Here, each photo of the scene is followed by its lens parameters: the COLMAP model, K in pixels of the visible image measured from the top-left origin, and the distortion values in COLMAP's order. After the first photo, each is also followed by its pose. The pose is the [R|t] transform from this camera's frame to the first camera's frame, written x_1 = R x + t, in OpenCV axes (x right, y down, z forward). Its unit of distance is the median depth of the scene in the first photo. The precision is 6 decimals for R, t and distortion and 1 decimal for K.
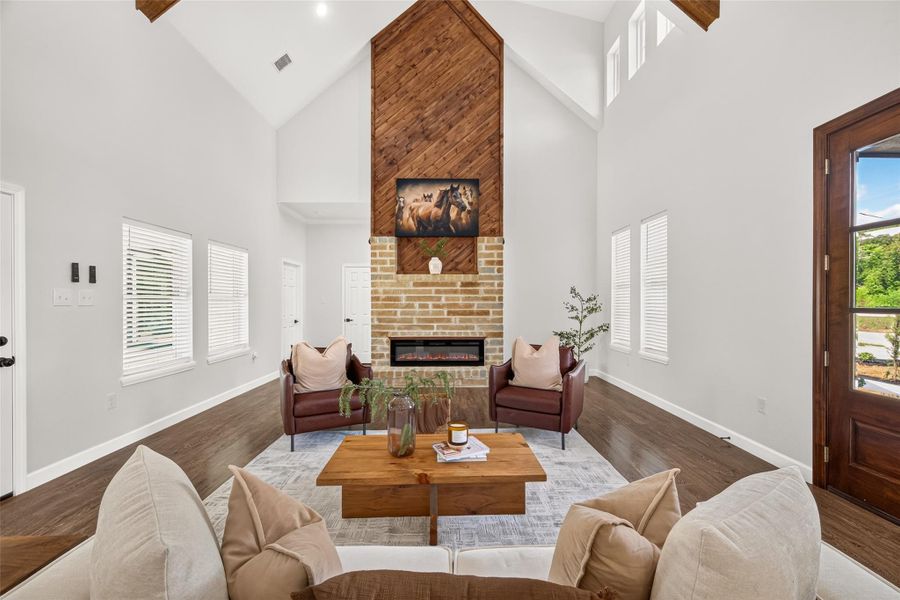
lens RADIAL K [[353.1, 0, 452.9], [0, 353.1, 301.9], [0, 0, 1]] dist [0.006463, -0.000623]
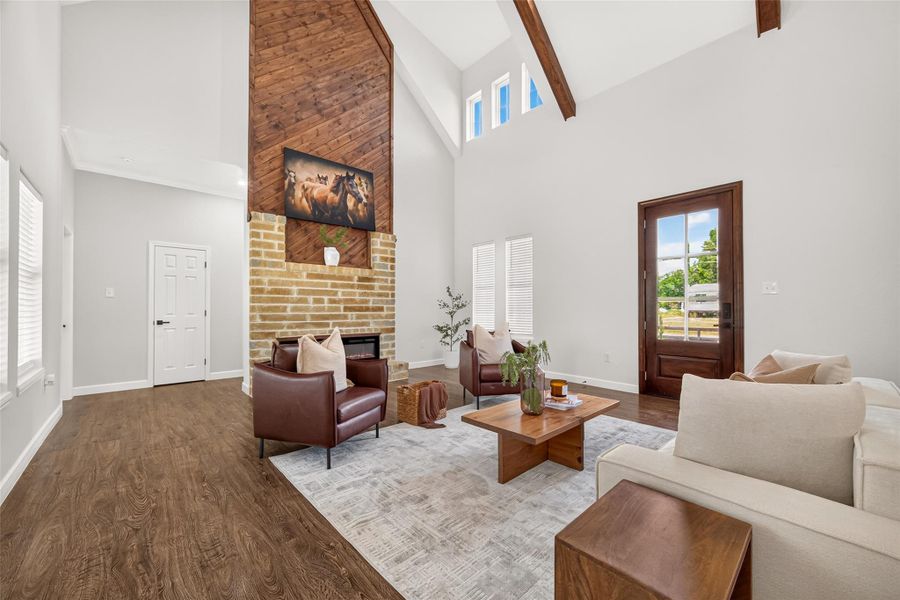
lens RADIAL K [[353.1, 0, 451.3], [0, 353.1, 307.3], [0, 0, 1]] dist [0.006463, -0.000623]
pose [[0.749364, 0.005797, 0.662132, -0.418417], [-0.001016, 0.999971, -0.007605, 0.034200], [-0.662157, 0.005026, 0.749348, 0.117112]]
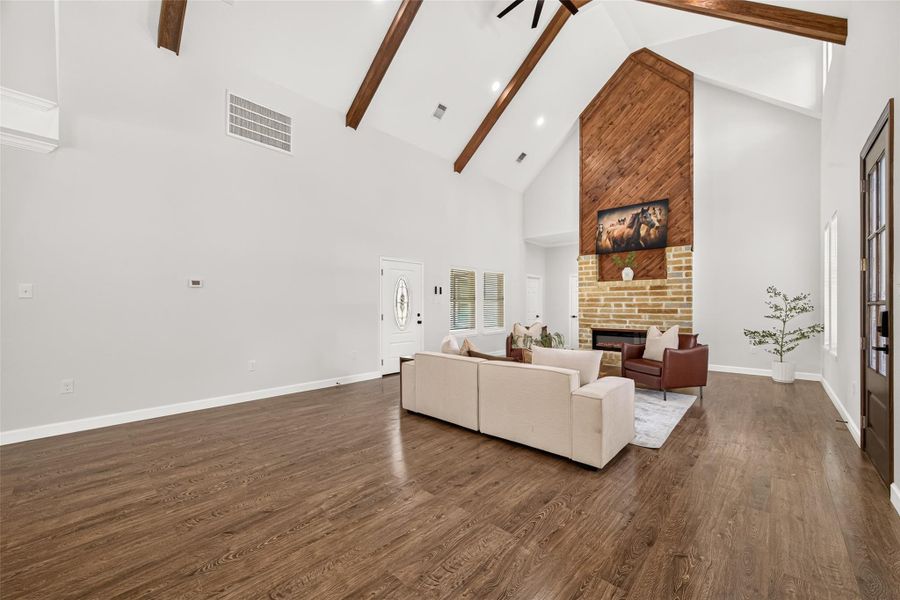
lens RADIAL K [[353.1, 0, 449.5], [0, 353.1, 303.6], [0, 0, 1]] dist [0.006463, -0.000623]
pose [[0.719902, -0.002443, -0.694072, 0.373861], [-0.001647, 0.999985, -0.005228, 0.012848], [0.694074, 0.004907, 0.719887, -0.369119]]
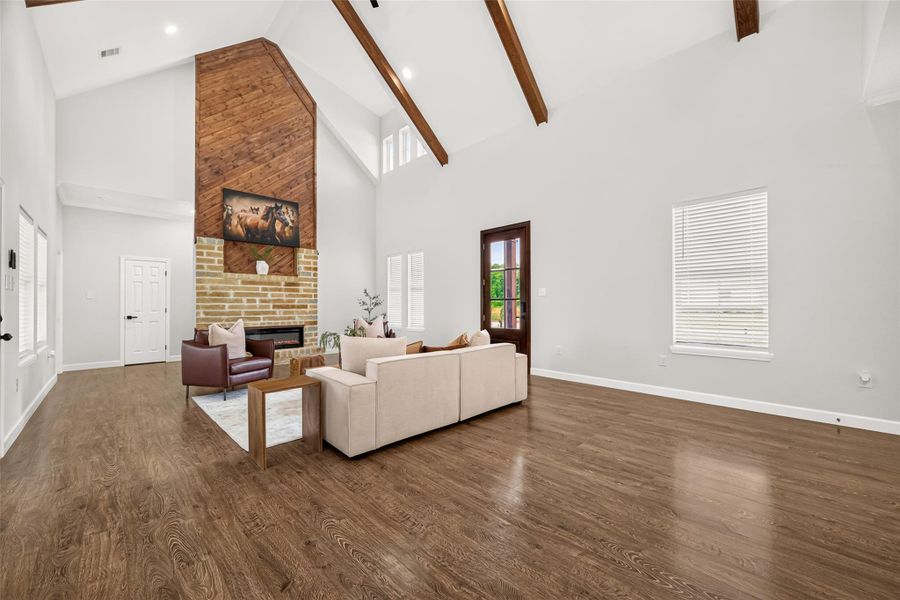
lens RADIAL K [[353.1, 0, 455.1], [0, 353.1, 303.8], [0, 0, 1]] dist [0.006463, -0.000623]
pose [[0.723451, 0.003166, 0.690368, -0.408022], [0.001144, 0.999983, -0.005785, 0.029019], [-0.690374, 0.004975, 0.723435, -0.335055]]
